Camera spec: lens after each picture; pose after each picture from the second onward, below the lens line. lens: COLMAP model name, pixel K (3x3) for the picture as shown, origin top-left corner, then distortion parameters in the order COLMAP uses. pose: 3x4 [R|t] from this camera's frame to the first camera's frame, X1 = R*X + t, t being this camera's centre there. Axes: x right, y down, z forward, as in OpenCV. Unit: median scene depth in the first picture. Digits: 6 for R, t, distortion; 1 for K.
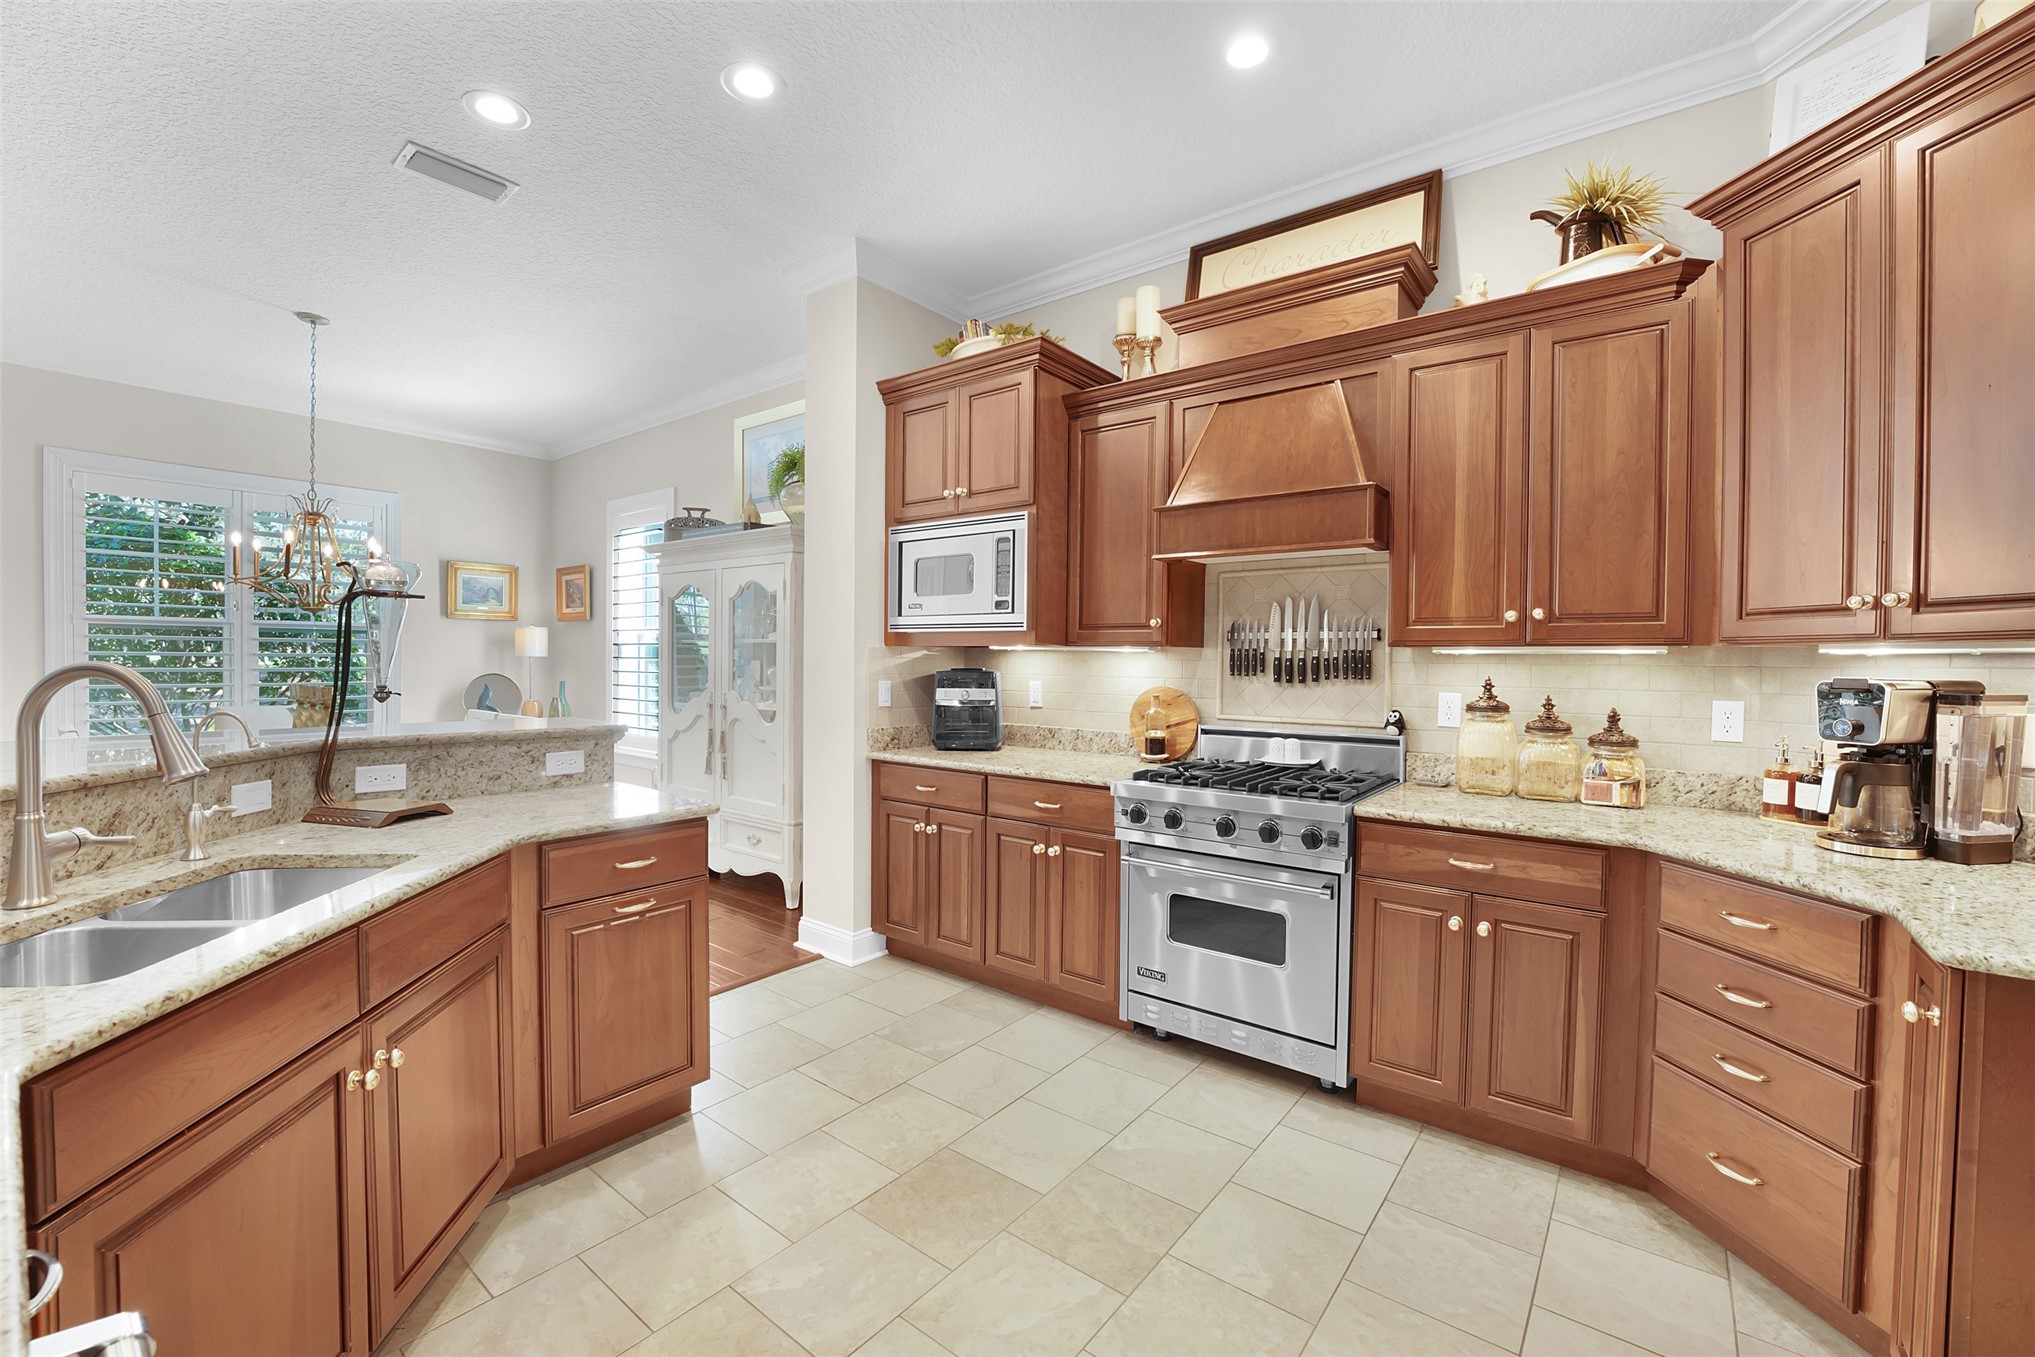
lens RADIAL K [[837.0, 0, 1016.0], [0, 837.0, 673.1], [0, 0, 1]] dist [-0.020279, 0.000444]
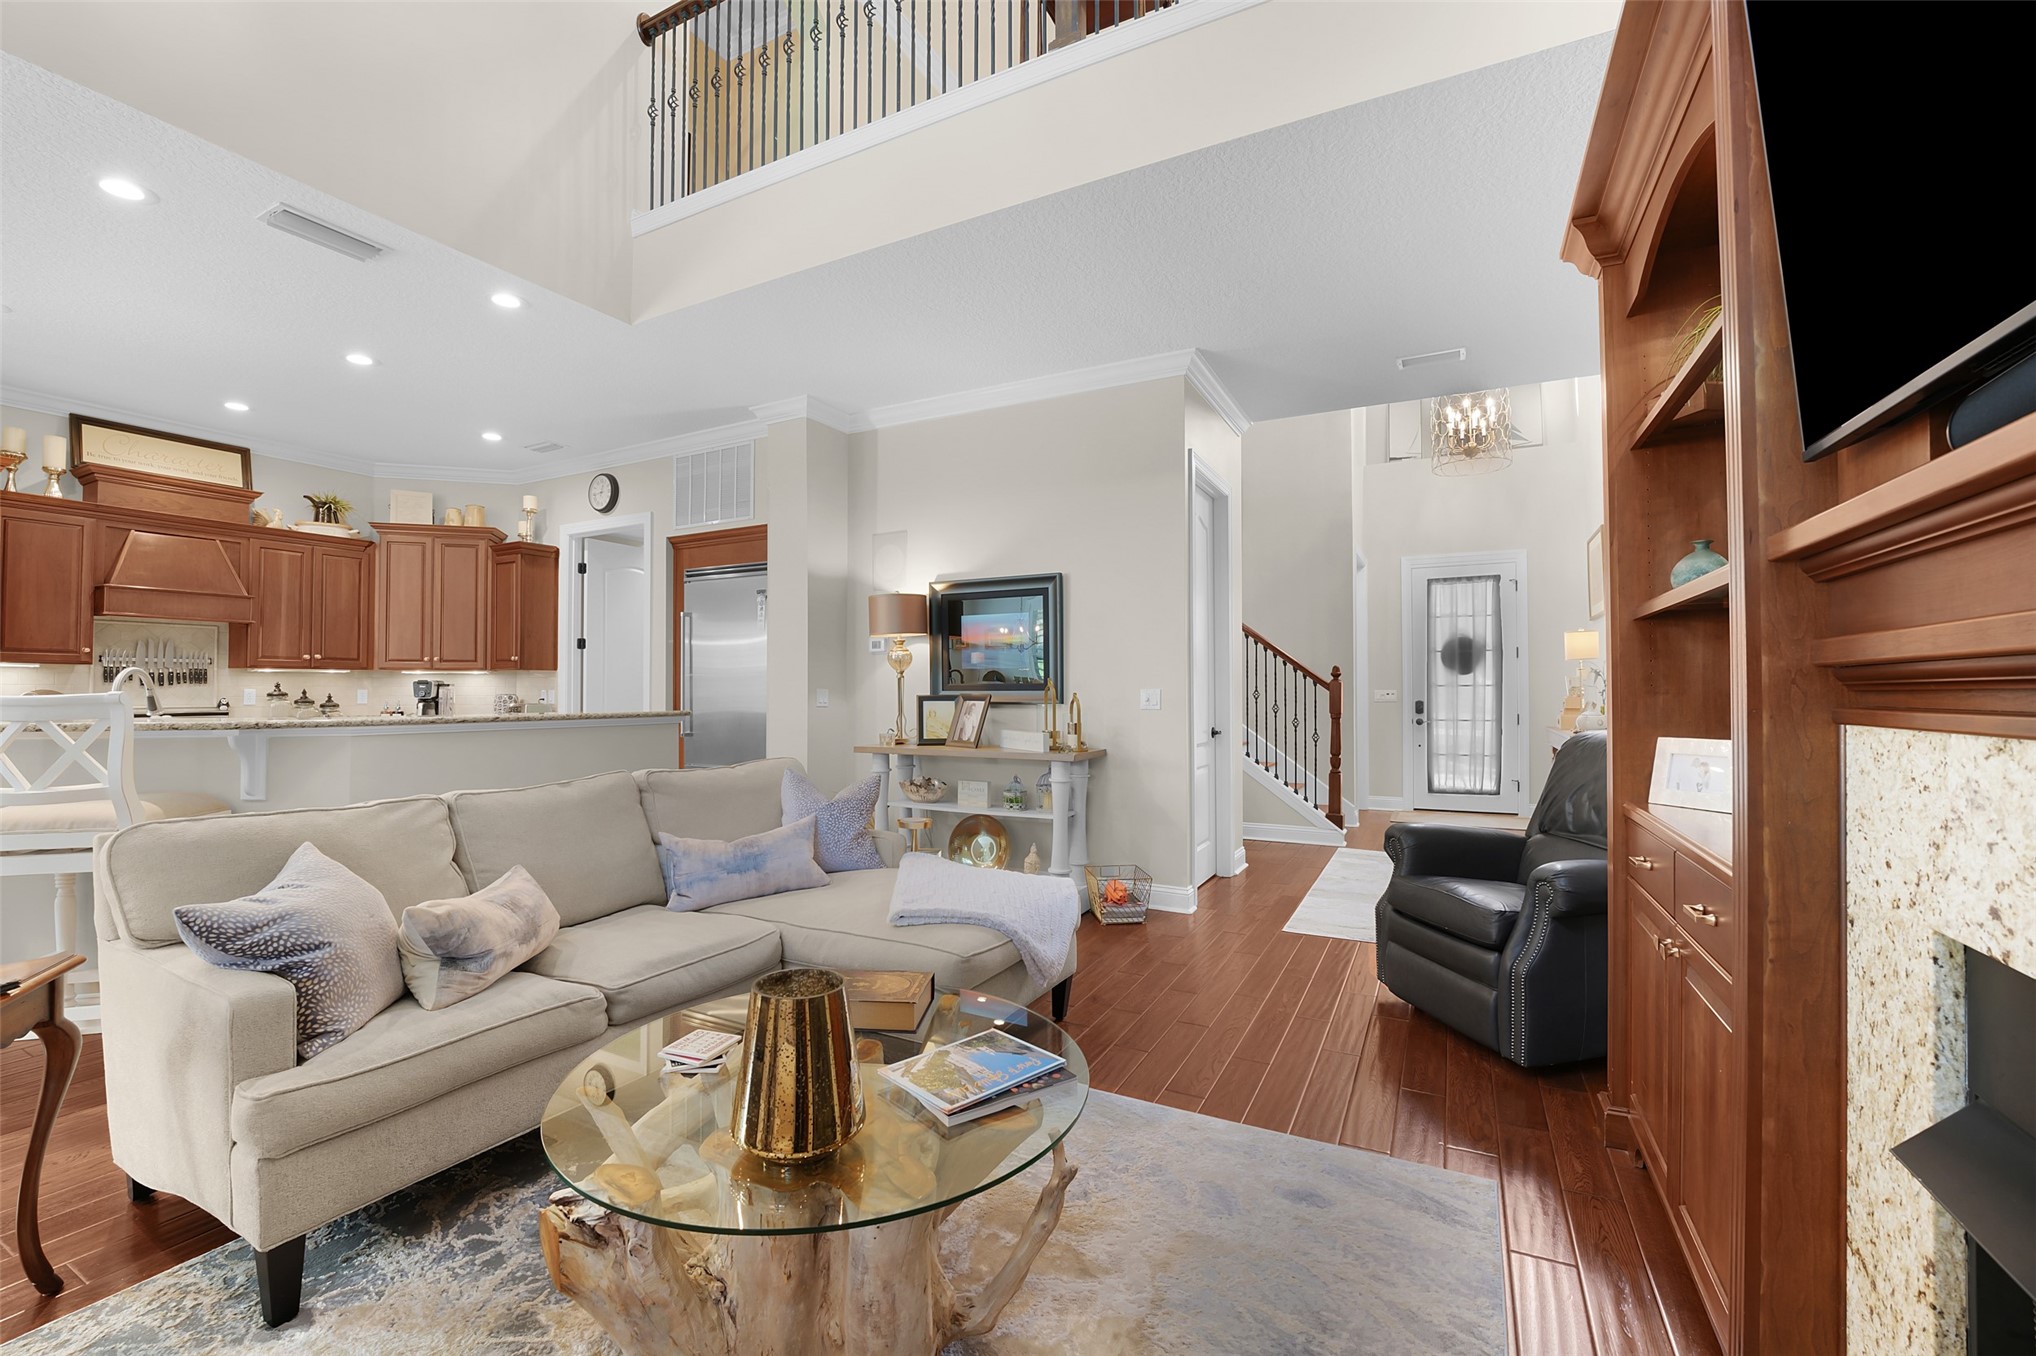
lens RADIAL K [[837.4, 0, 1009.8], [0, 837.4, 683.6], [0, 0, 1]] dist [-0.020279, 0.000444]
pose [[-0.181296, 0.001892, 0.983427, -1.864506], [0.016675, 0.999860, 0.001150, 0.037769], [-0.983287, 0.016607, -0.181302, -0.540556]]
